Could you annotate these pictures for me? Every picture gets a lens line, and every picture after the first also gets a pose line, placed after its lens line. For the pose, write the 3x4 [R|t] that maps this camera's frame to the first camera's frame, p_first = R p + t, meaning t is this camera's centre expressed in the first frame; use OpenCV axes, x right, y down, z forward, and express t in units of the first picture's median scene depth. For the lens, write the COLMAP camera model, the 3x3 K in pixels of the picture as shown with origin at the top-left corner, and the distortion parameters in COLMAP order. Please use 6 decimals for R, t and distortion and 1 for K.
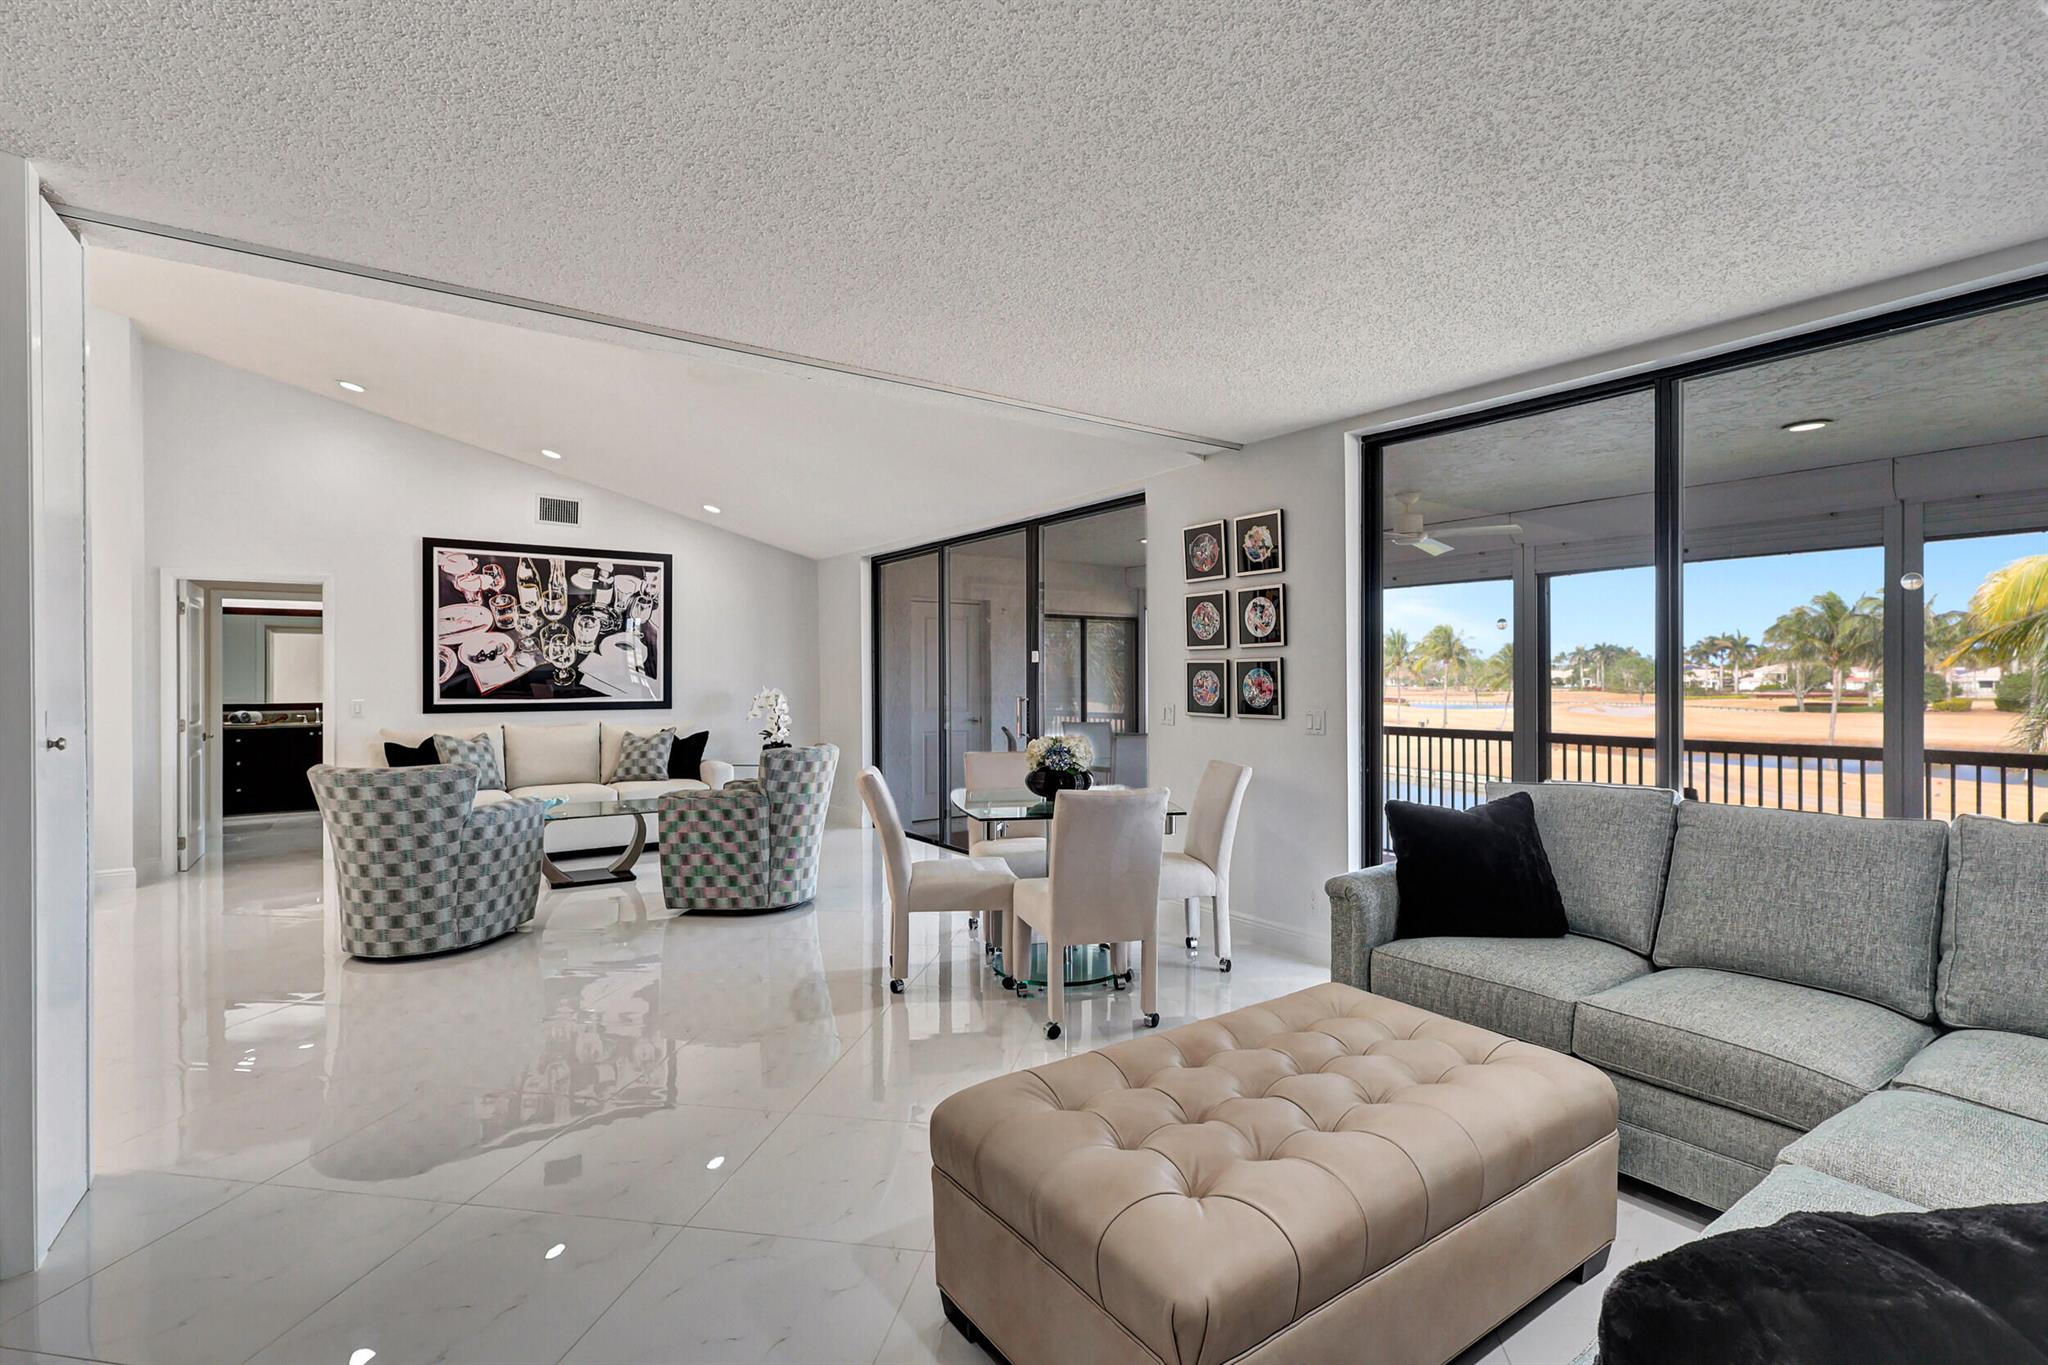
lens RADIAL K [[954.2, 0, 1024.0], [0, 954.2, 682.5], [0, 0, 1]] dist [-0.000904, 0.000476]
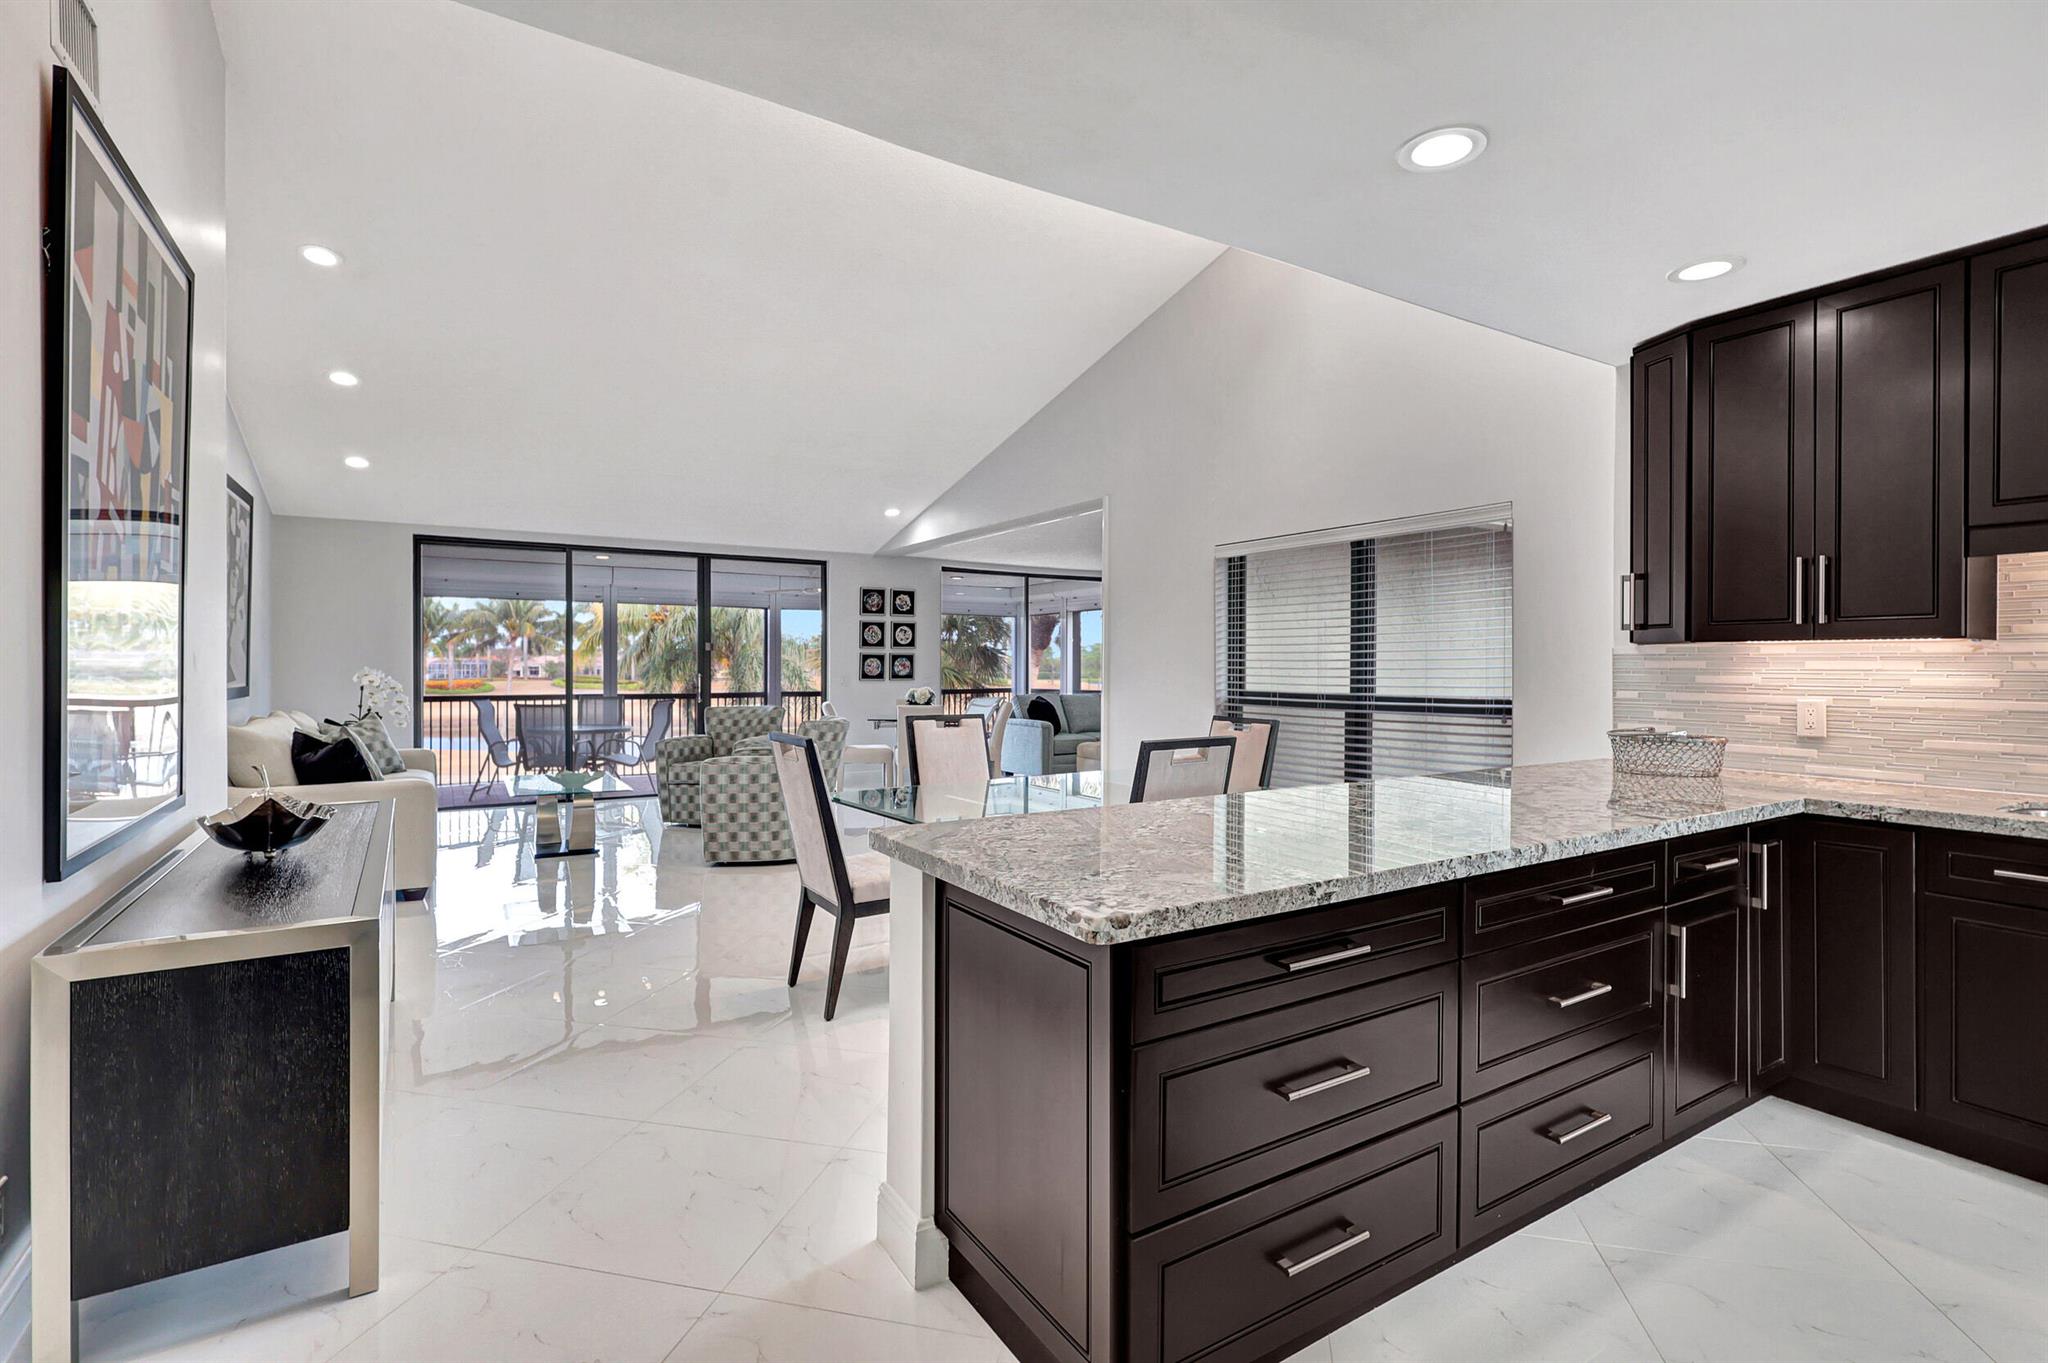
lens RADIAL K [[954.2, 0, 1026.1], [0, 954.2, 667.0], [0, 0, 1]] dist [-0.002311, -0.000055]
pose [[0.051293, 0.001151, 0.998683, -1.193464], [0.000944, 0.999999, -0.001201, 0.005891], [-0.998683, 0.001004, 0.051291, 0.357812]]
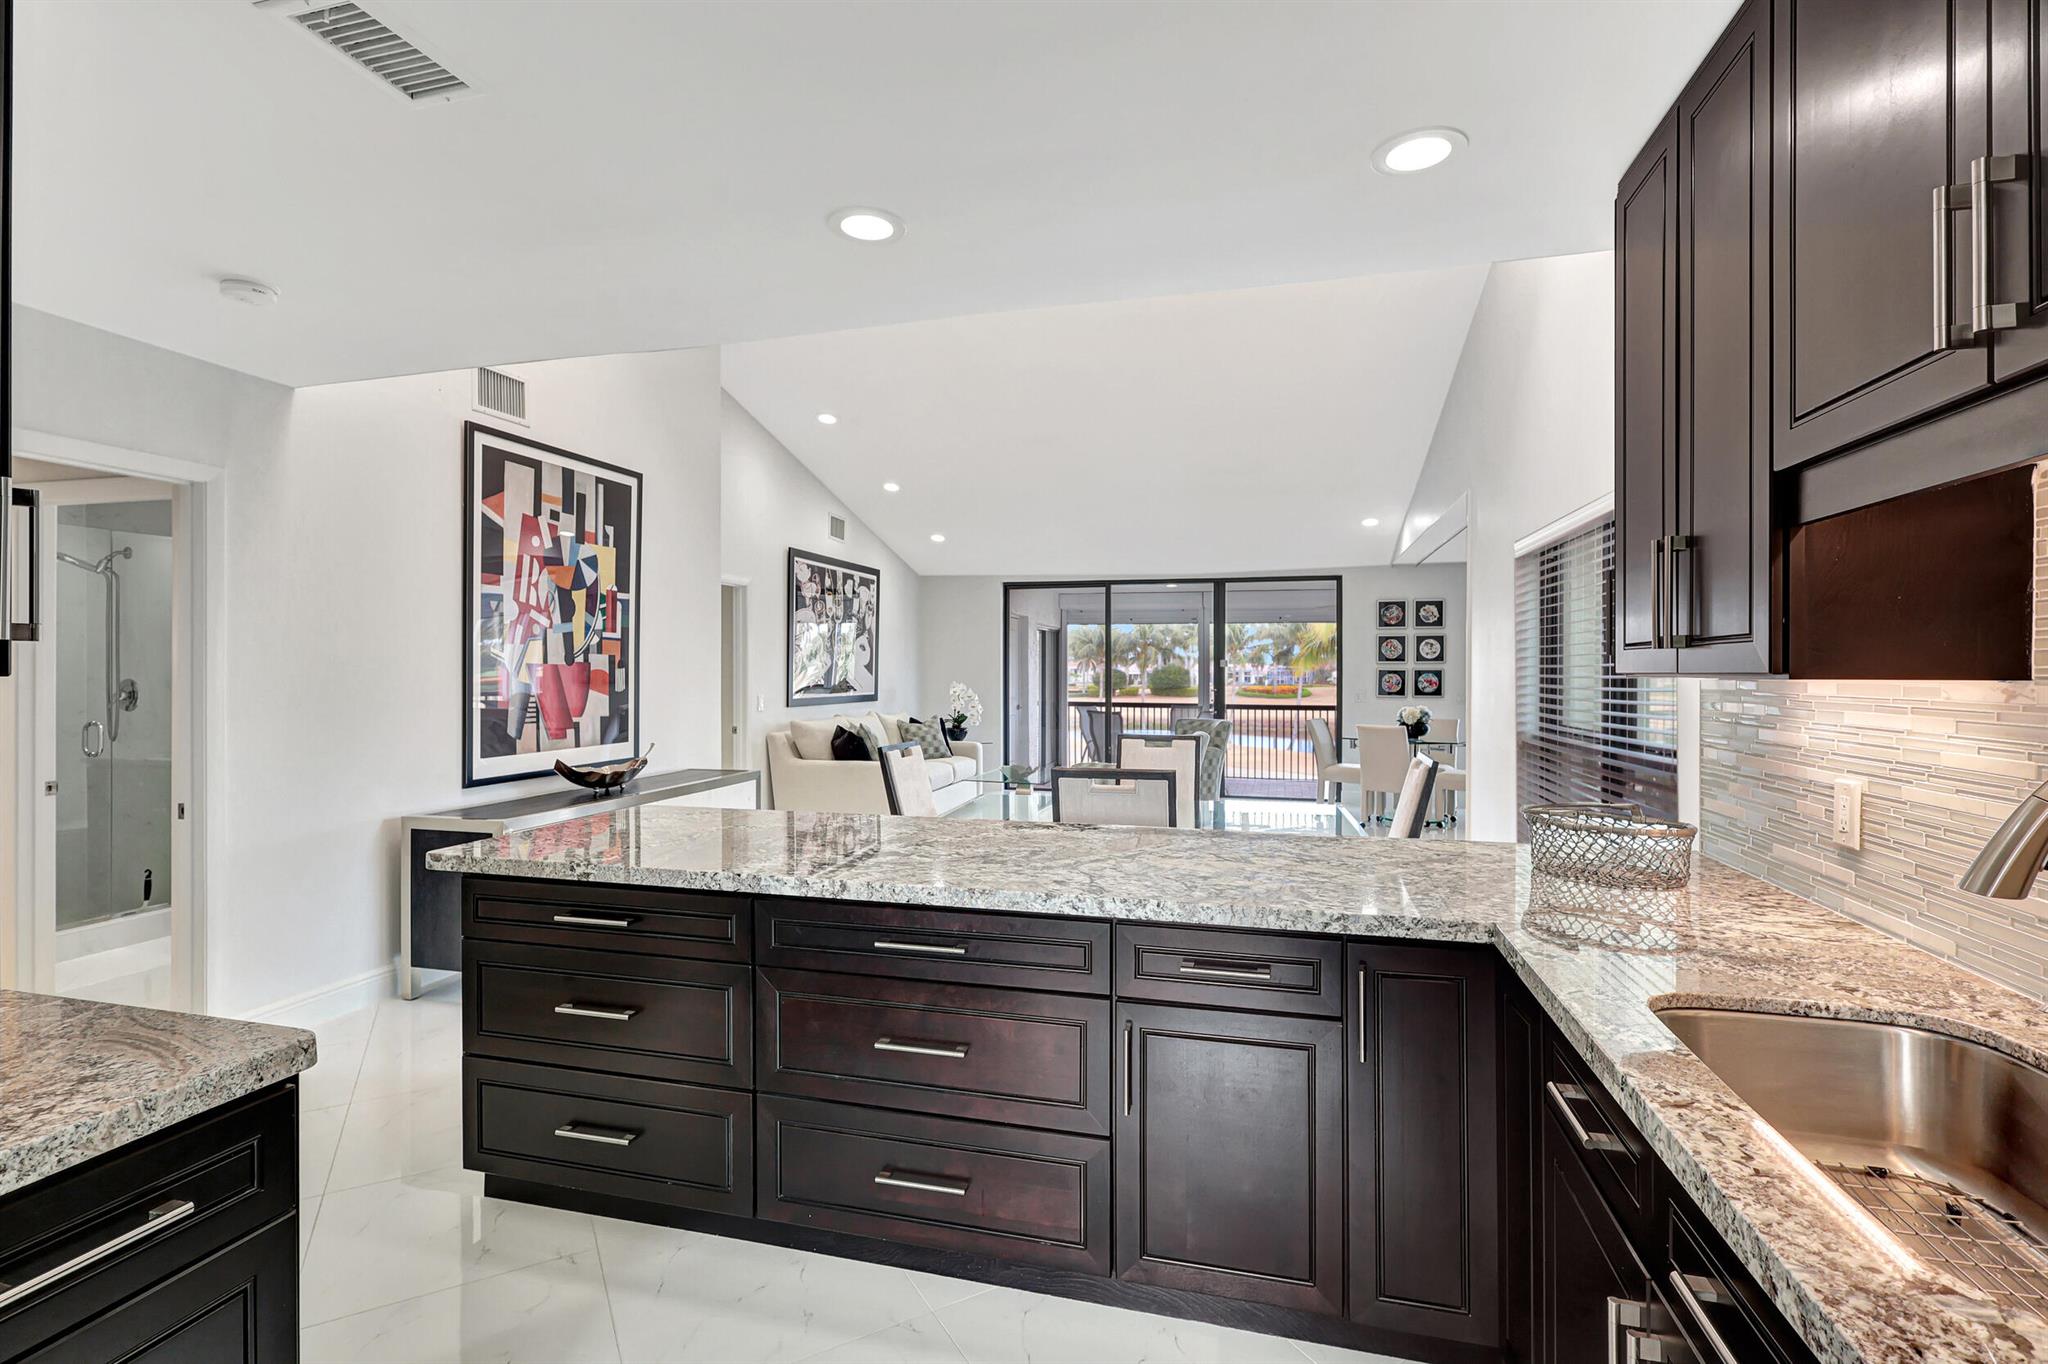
lens RADIAL K [[954.2, 0, 1026.1], [0, 954.2, 667.5], [0, 0, 1]] dist [-0.002311, -0.000055]
pose [[0.764205, 0.007069, 0.644934, -1.062793], [-0.002690, 0.999966, -0.007773, -0.005379], [-0.644968, 0.004205, 0.764198, -0.014352]]
